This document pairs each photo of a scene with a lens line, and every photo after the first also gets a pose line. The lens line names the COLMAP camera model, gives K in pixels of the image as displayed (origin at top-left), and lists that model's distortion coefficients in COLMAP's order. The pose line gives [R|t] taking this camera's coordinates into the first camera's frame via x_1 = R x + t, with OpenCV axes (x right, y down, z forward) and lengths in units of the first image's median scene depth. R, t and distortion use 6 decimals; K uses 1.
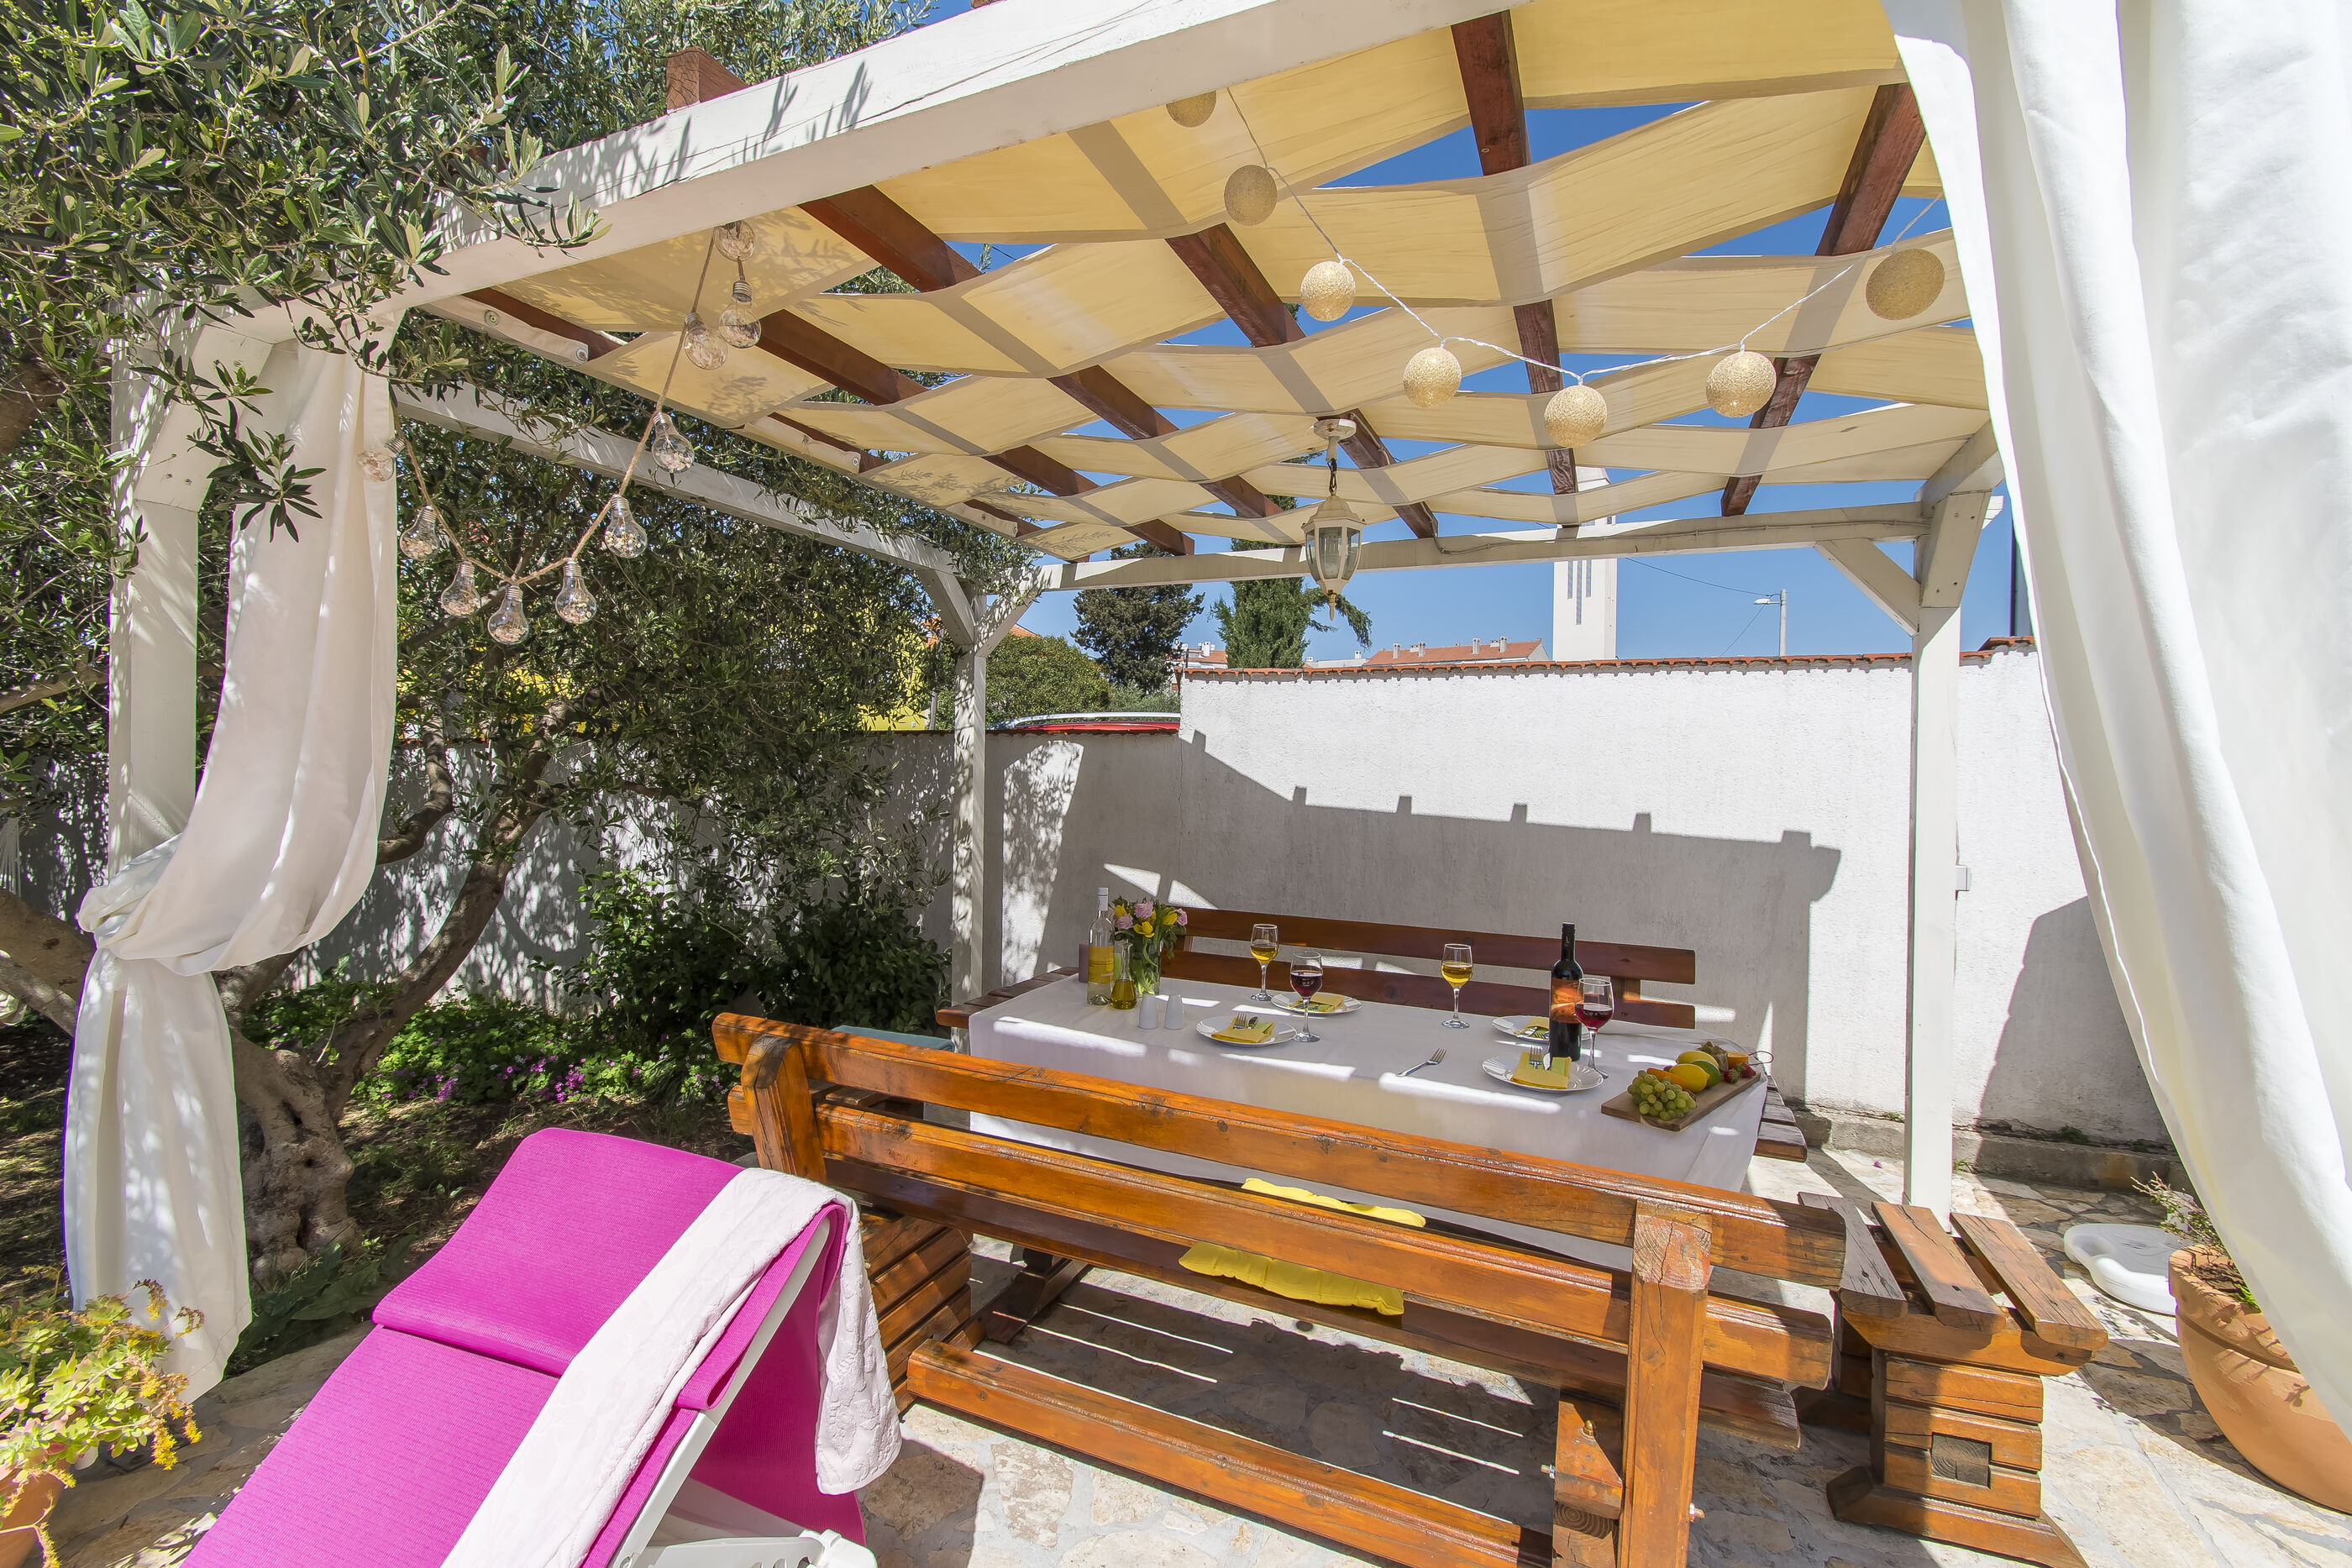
lens RADIAL K [[1027.2, 0, 1177.9], [0, 1027.2, 787.7], [0, 0, 1]] dist [0.004883, -0.003916]
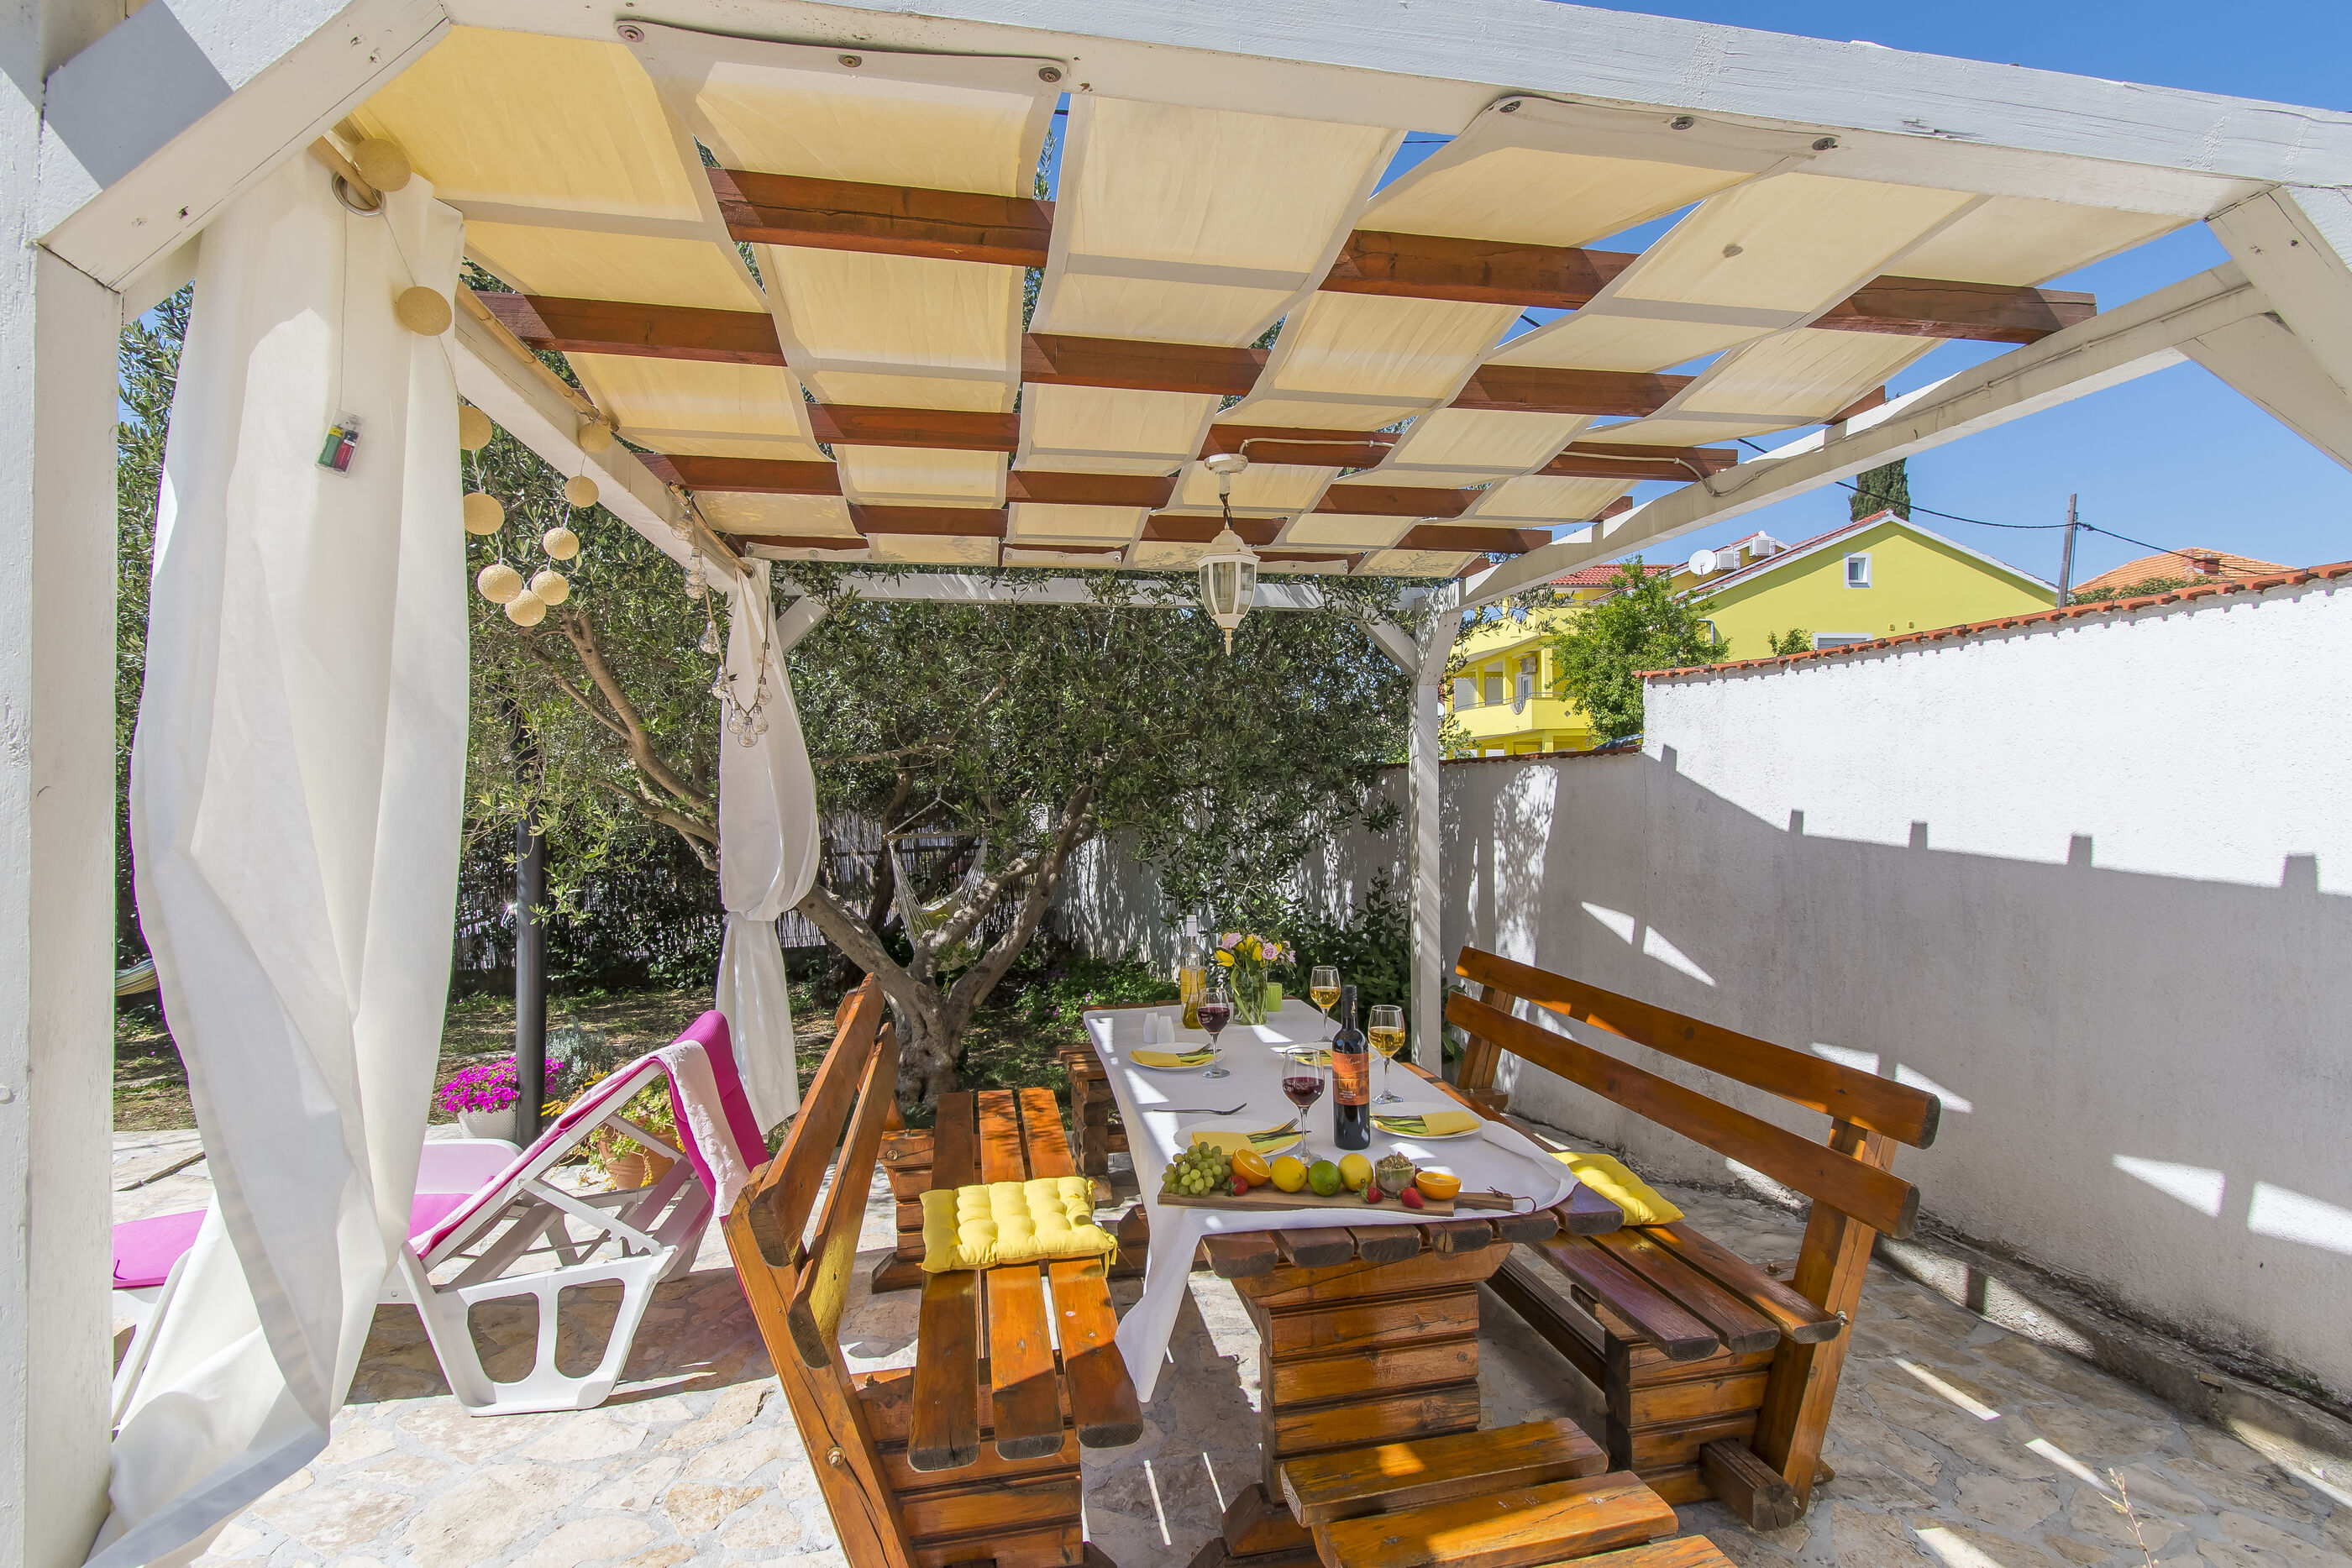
lens RADIAL K [[1146.5, 0, 1175.5], [0, 1146.5, 788.2], [0, 0, 1]] dist [-0.000060, -0.001845]
pose [[0.572089, -0.025068, -0.819808, 0.846206], [0.008517, 0.999660, -0.024624, -0.006114], [0.820147, 0.007105, 0.572109, 0.269477]]
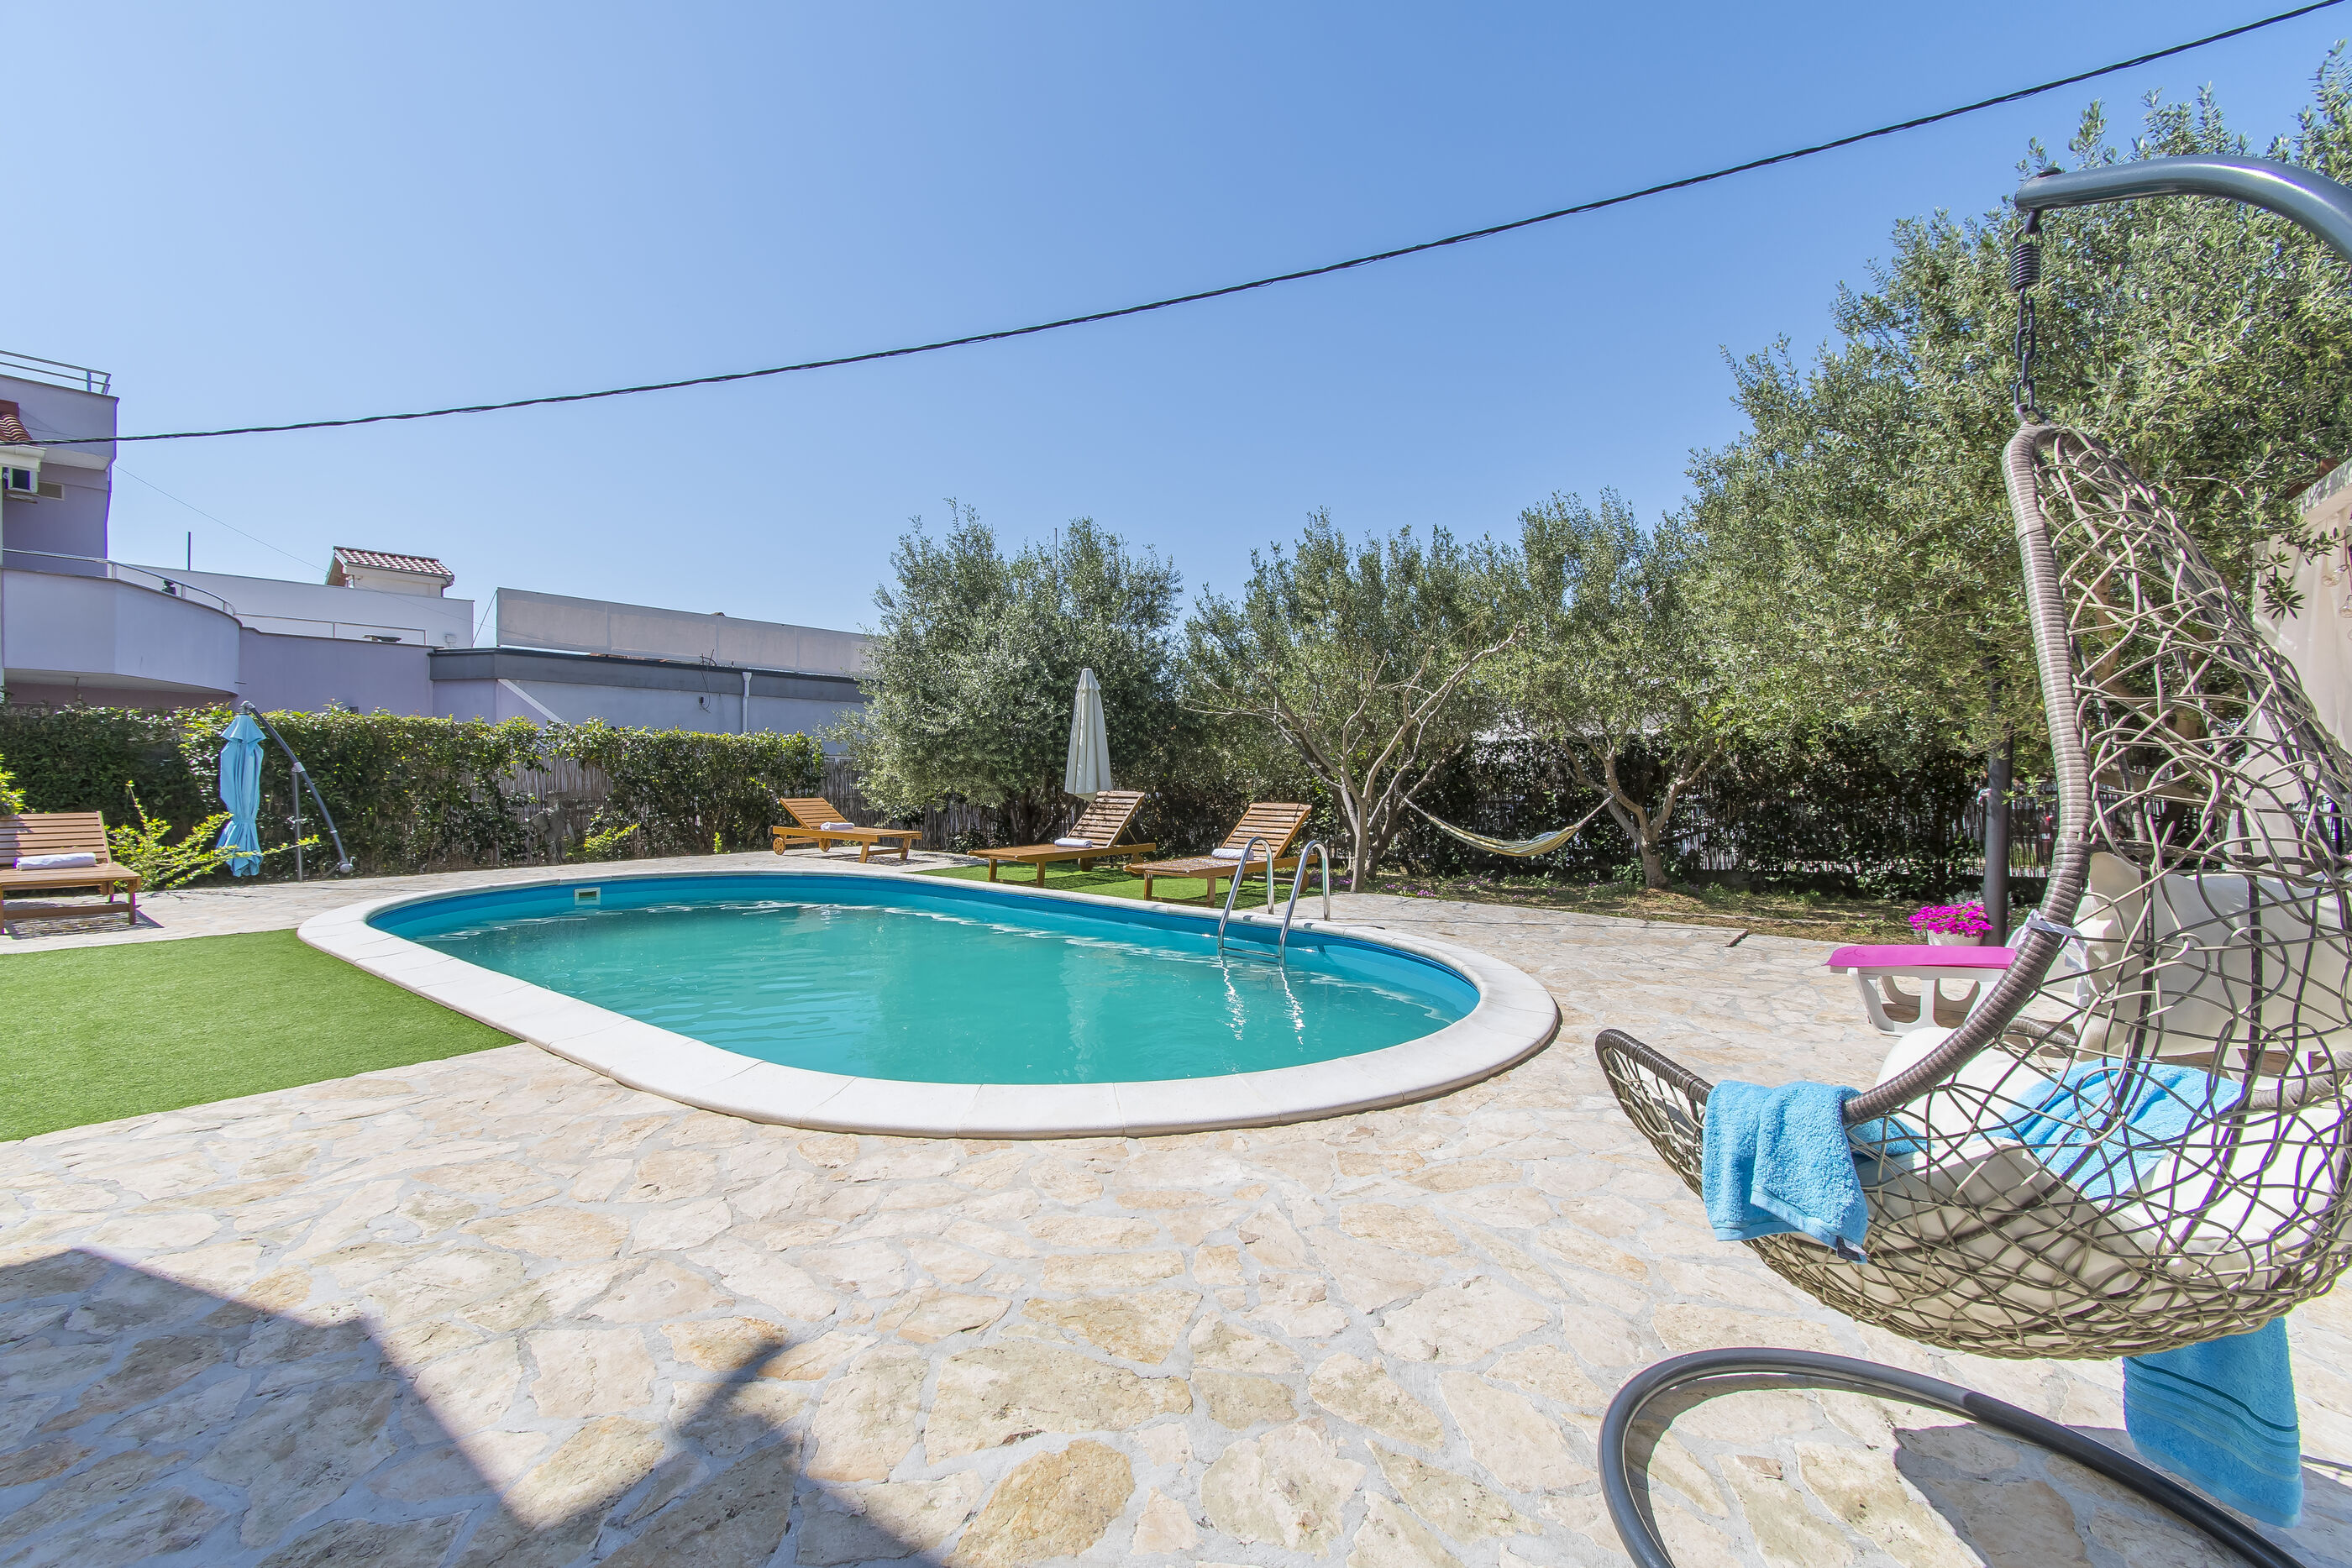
lens RADIAL K [[1027.2, 0, 1169.9], [0, 1027.2, 786.9], [0, 0, 1]] dist [0.004883, -0.003916]
pose [[-0.214004, 0.005439, -0.976818, 1.236309], [-0.024080, 0.999651, 0.010842, 0.117511], [0.976536, 0.025842, -0.213798, -0.642040]]
